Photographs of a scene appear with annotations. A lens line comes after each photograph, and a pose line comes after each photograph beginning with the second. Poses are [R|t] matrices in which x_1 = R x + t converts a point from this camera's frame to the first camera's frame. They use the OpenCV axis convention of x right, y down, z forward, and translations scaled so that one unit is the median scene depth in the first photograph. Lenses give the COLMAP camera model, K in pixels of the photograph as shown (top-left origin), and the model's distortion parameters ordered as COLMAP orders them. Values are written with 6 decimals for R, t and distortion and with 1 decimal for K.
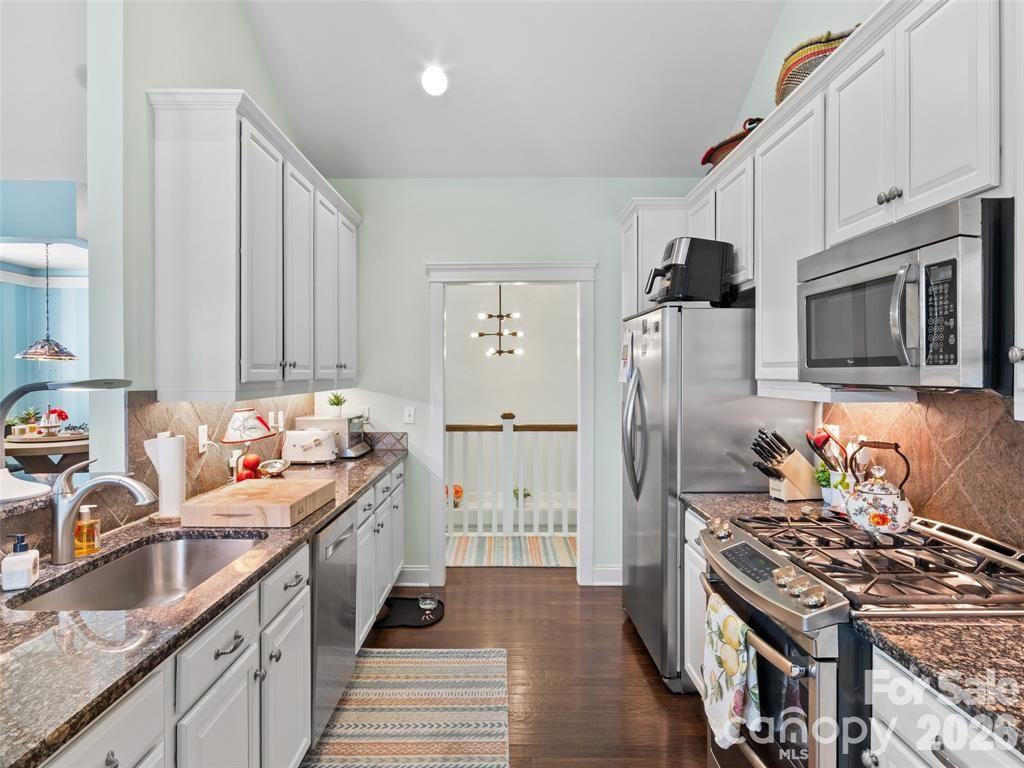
lens RADIAL K [[625.5, 0, 502.6], [0, 625.5, 378.2], [0, 0, 1]] dist [0.002598, -0.004588]
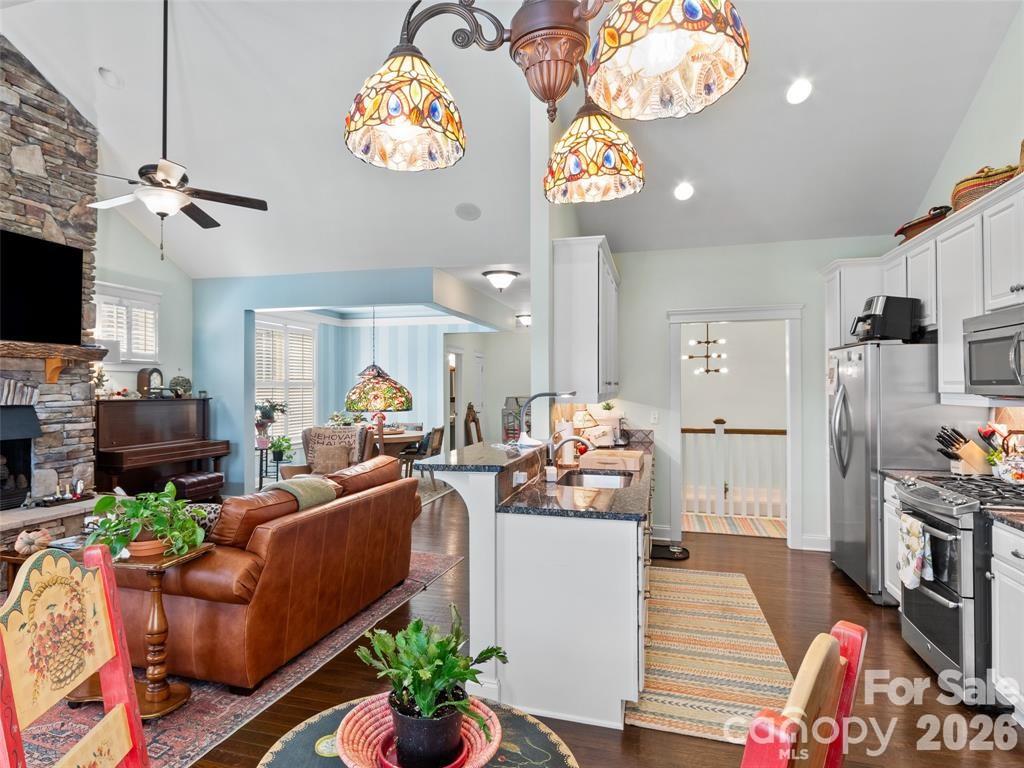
lens RADIAL K [[625.5, 0, 452.4], [0, 625.5, 380.6], [0, 0, 1]] dist [0.002598, -0.004588]
pose [[0.951109, -0.003855, -0.308832, -0.222634], [-0.001968, 0.999826, -0.018540, 0.003187], [0.308850, 0.018241, 0.950936, -0.731307]]
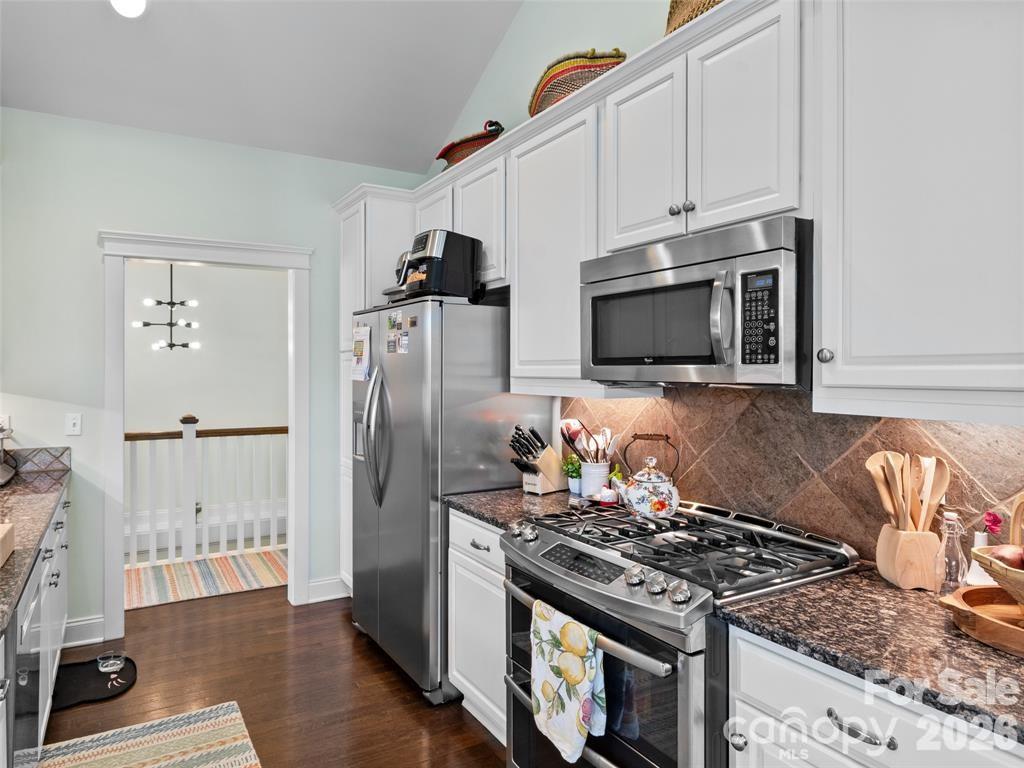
lens RADIAL K [[625.5, 0, 453.3], [0, 625.5, 374.9], [0, 0, 1]] dist [0.002598, -0.004588]
pose [[0.879269, -0.002009, 0.476321, -0.157591], [0.002147, 0.999998, 0.000254, -0.001675], [-0.476320, 0.000800, 0.879271, 0.147181]]
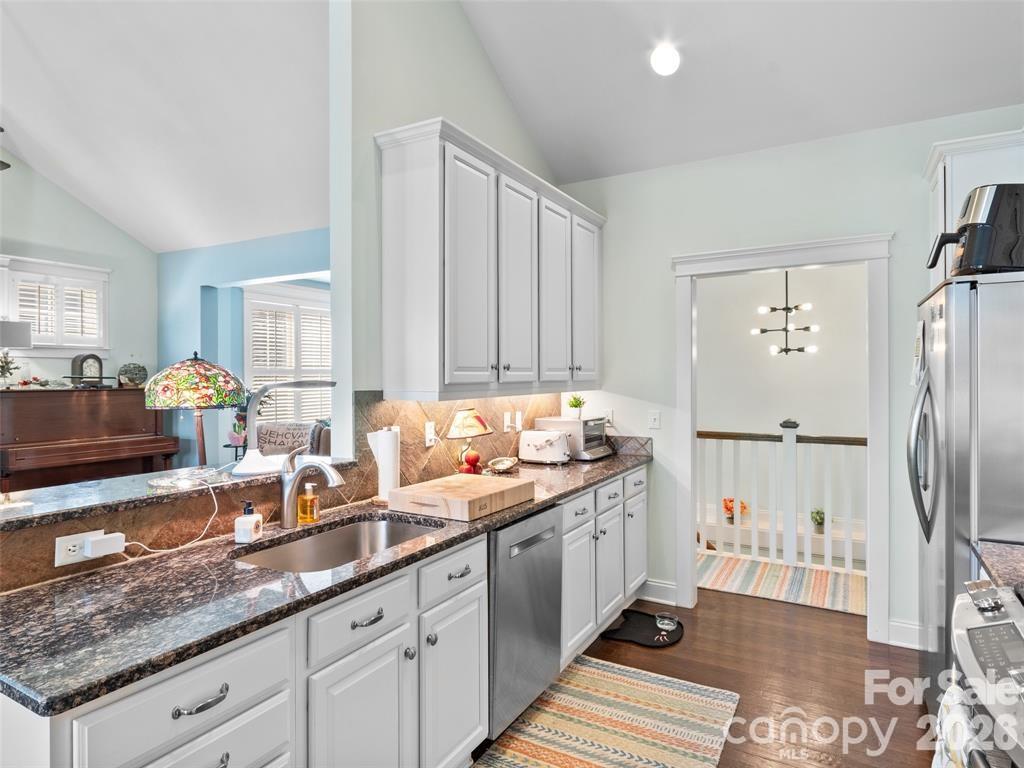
lens RADIAL K [[625.5, 0, 471.6], [0, 625.5, 375.1], [0, 0, 1]] dist [0.002598, -0.004588]
pose [[0.852676, -0.003302, -0.522429, 0.165256], [-0.001192, 0.999965, -0.008266, 0.000586], [0.522438, 0.007671, 0.852643, 0.078224]]
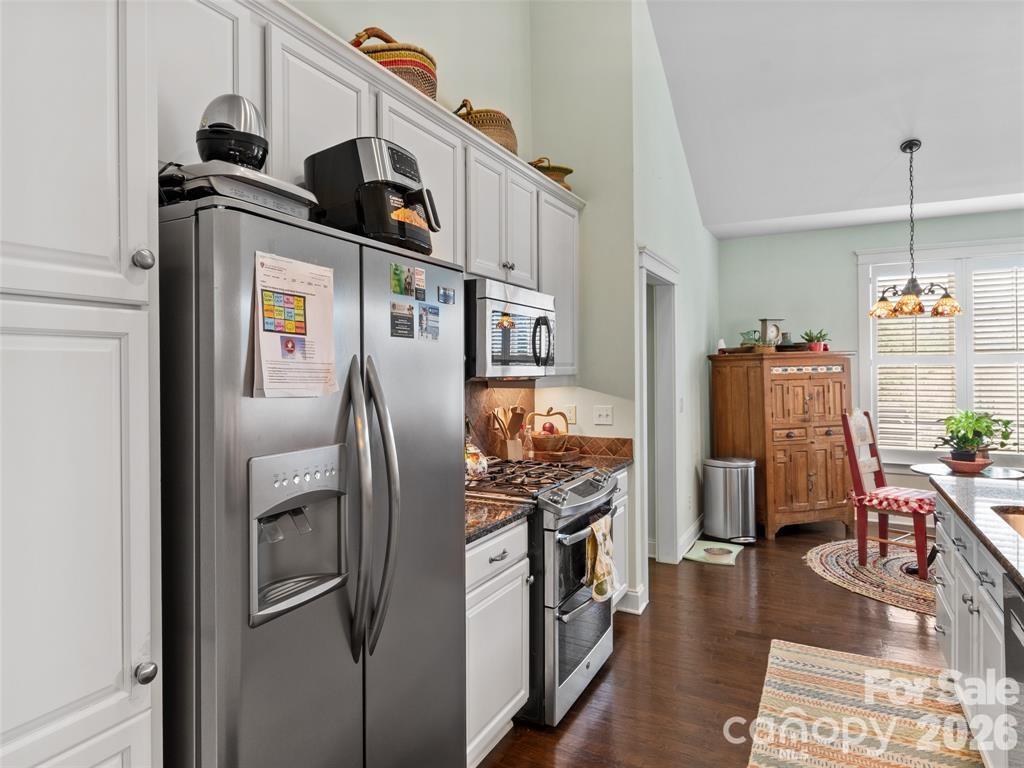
lens RADIAL K [[644.3, 0, 493.4], [0, 644.3, 368.6], [0, 0, 1]] dist [-0.006162, -0.007381]
pose [[-0.885612, 0.008108, 0.464354, -0.101044], [0.010312, 0.999944, 0.002207, -0.010881], [-0.464311, 0.006743, -0.885647, 1.619122]]
